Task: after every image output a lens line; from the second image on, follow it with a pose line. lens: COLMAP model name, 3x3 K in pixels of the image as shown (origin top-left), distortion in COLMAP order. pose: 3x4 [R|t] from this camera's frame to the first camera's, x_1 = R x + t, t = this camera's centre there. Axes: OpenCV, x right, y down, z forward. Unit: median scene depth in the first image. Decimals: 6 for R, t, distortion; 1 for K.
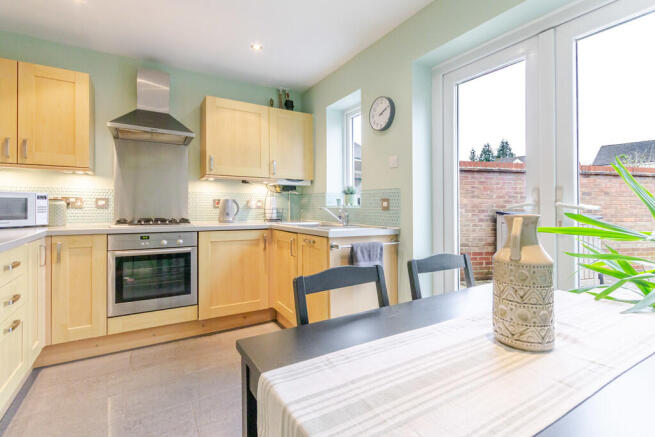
lens RADIAL K [[319.7, 0, 330.9], [0, 319.7, 213.9], [0, 0, 1]] dist [0.000118, 0.003074]
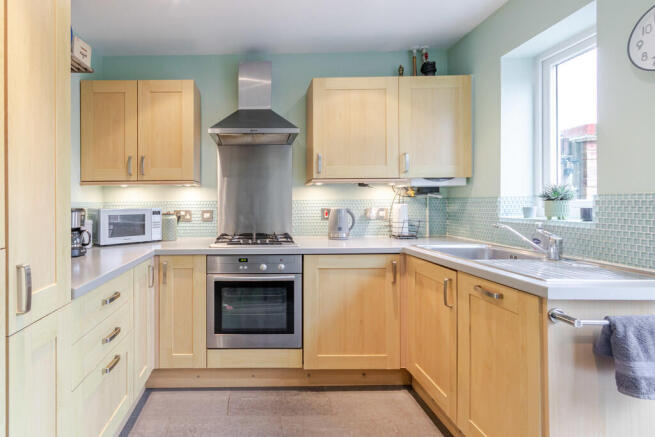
lens RADIAL K [[319.7, 0, 242.8], [0, 319.7, 206.6], [0, 0, 1]] dist [0.000118, 0.003074]
pose [[0.831476, -0.000620, -0.555561, -0.105738], [-0.000265, 0.999999, -0.001512, -0.059358], [0.555561, 0.001404, 0.831474, 0.273685]]
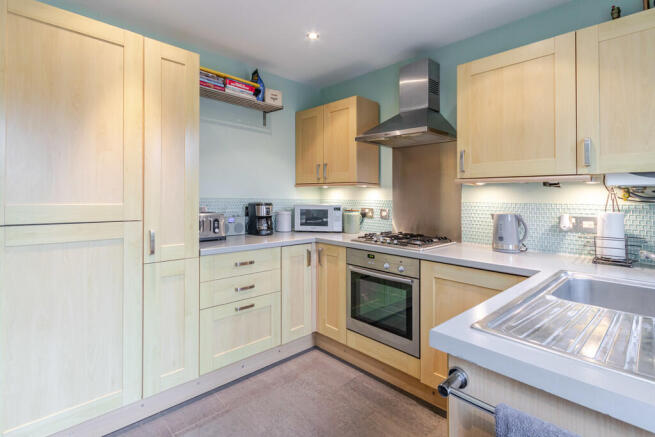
lens RADIAL K [[319.7, 0, 361.0], [0, 319.7, 200.8], [0, 0, 1]] dist [0.000118, 0.003074]
pose [[0.226544, 0.009679, -0.973953, 0.265236], [-0.032682, 0.999463, 0.002330, -0.076127], [0.973453, 0.031303, 0.226738, 0.692533]]
